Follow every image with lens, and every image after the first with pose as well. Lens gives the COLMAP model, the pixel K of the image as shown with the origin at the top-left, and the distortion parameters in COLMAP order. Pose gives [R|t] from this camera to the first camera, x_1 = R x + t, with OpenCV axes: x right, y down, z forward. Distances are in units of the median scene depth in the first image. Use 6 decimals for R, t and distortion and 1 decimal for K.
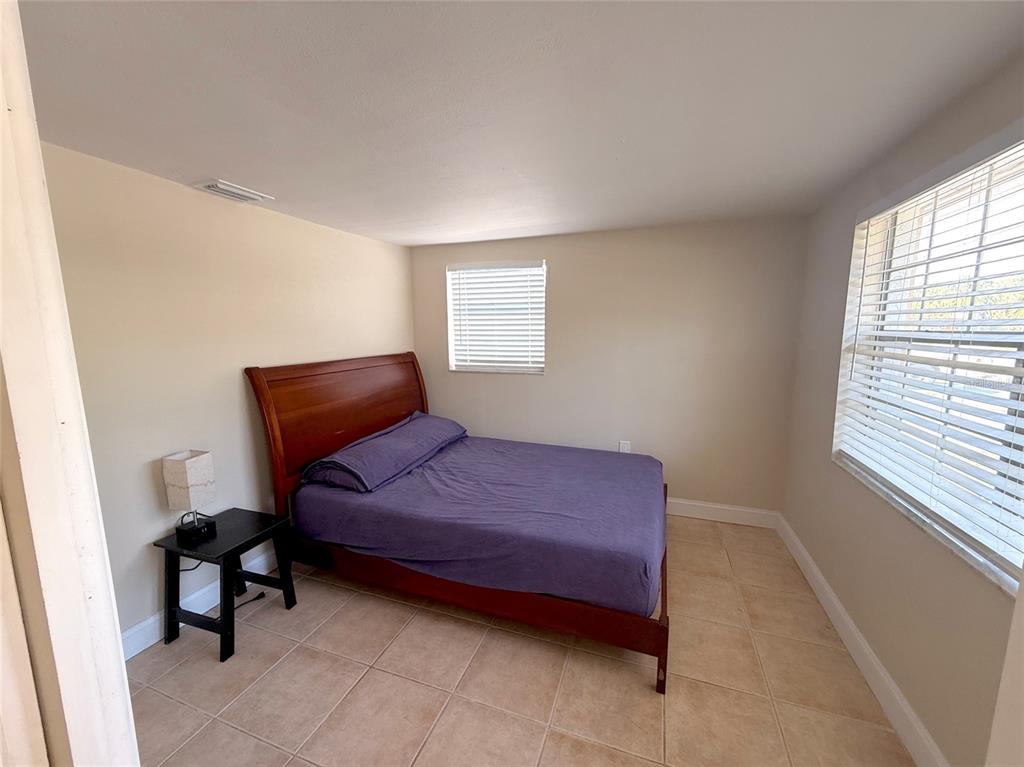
lens RADIAL K [[405.5, 0, 512.0], [0, 405.5, 383.5], [0, 0, 1]] dist [0.000886, -0.000259]
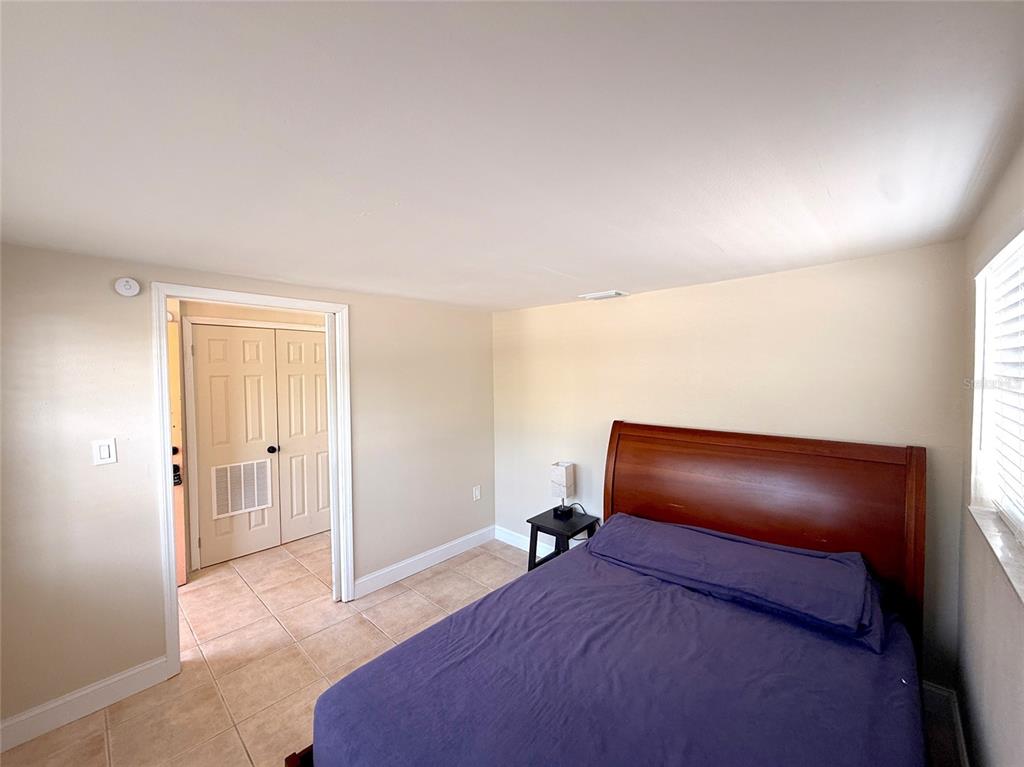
lens RADIAL K [[405.5, 0, 512.0], [0, 405.5, 383.5], [0, 0, 1]] dist [0.000886, -0.000259]
pose [[-0.393469, 0.041777, -0.918388, 0.608038], [-0.116062, 0.988717, 0.094701, -0.215245], [0.911982, 0.143852, -0.384180, 1.048731]]
